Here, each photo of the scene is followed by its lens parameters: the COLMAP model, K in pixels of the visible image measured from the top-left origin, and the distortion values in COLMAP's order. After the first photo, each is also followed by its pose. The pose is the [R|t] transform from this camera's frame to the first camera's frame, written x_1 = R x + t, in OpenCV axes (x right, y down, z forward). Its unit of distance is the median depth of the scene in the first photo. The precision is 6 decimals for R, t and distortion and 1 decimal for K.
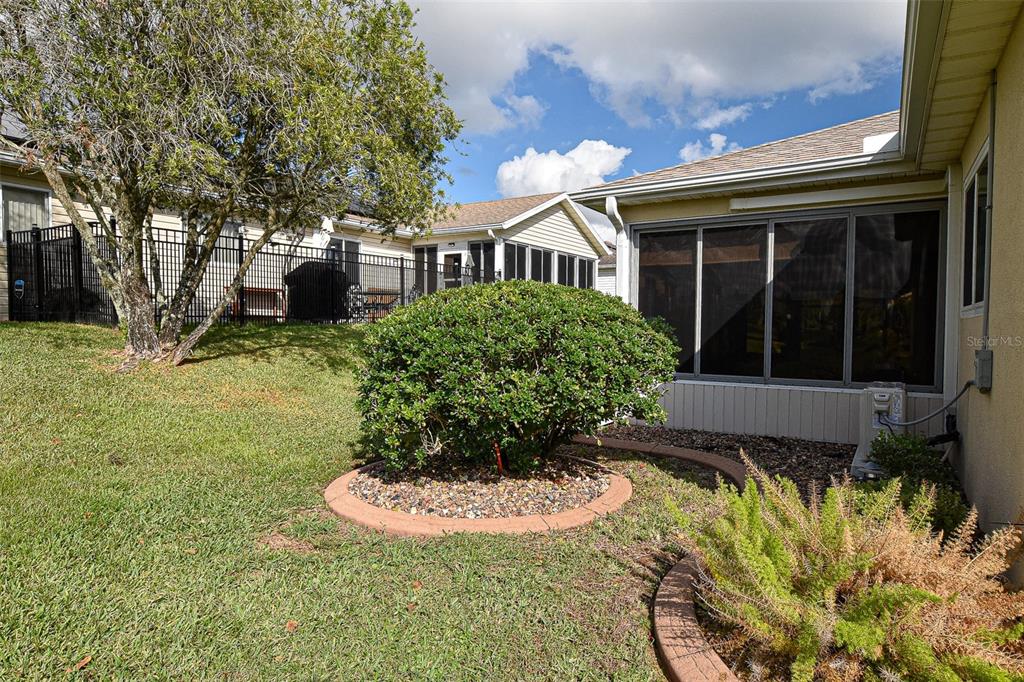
lens RADIAL K [[637.3, 0, 512.0], [0, 637.3, 341.0], [0, 0, 1]] dist [0.000782, 0.000163]
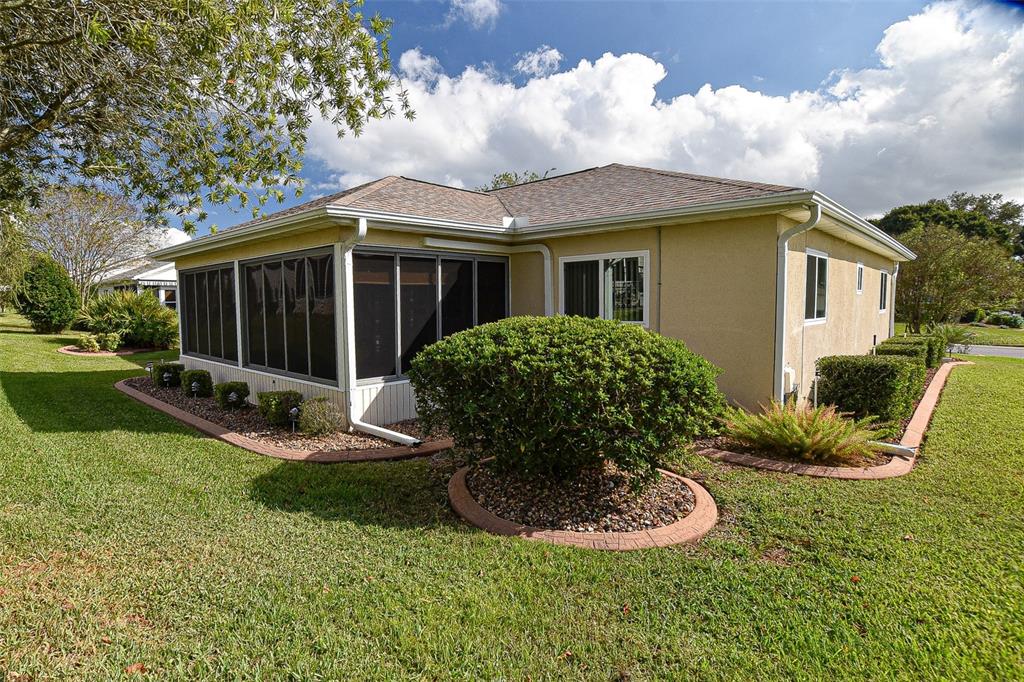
lens RADIAL K [[509.2, 0, 512.0], [0, 509.2, 341.0], [0, 0, 1]] dist [-0.000164, -0.000031]
pose [[0.200546, -0.074007, 0.976885, -0.643020], [0.044239, 0.996810, 0.066435, -0.073065], [-0.978685, 0.029893, 0.203180, 0.618647]]
